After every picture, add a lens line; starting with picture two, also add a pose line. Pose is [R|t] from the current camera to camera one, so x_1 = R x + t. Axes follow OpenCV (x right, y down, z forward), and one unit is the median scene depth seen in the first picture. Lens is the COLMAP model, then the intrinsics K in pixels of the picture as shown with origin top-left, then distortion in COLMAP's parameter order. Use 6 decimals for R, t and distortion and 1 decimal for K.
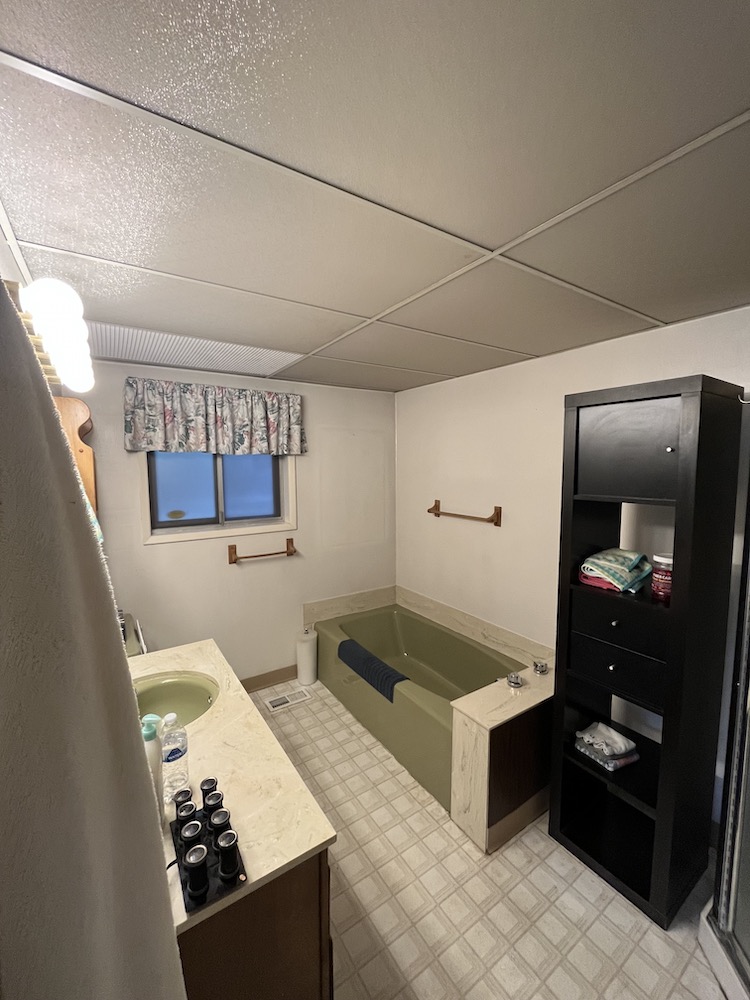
lens RADIAL K [[404.5, 0, 371.9], [0, 404.5, 498.4], [0, 0, 1]] dist [-0.002731, -0.000358]
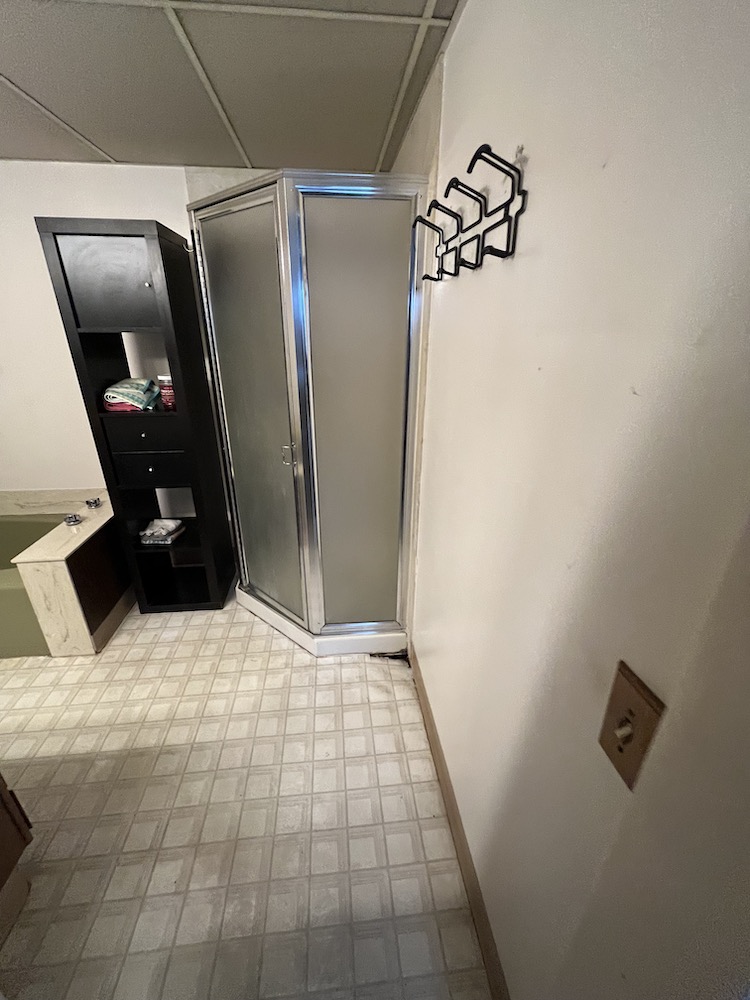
lens RADIAL K [[404.5, 0, 371.9], [0, 404.5, 498.4], [0, 0, 1]] dist [-0.002731, -0.000358]
pose [[0.463190, -0.339195, 0.818780, -0.165018], [0.070162, 0.934996, 0.347649, 0.095668], [-0.883477, -0.103581, 0.456880, -0.222073]]
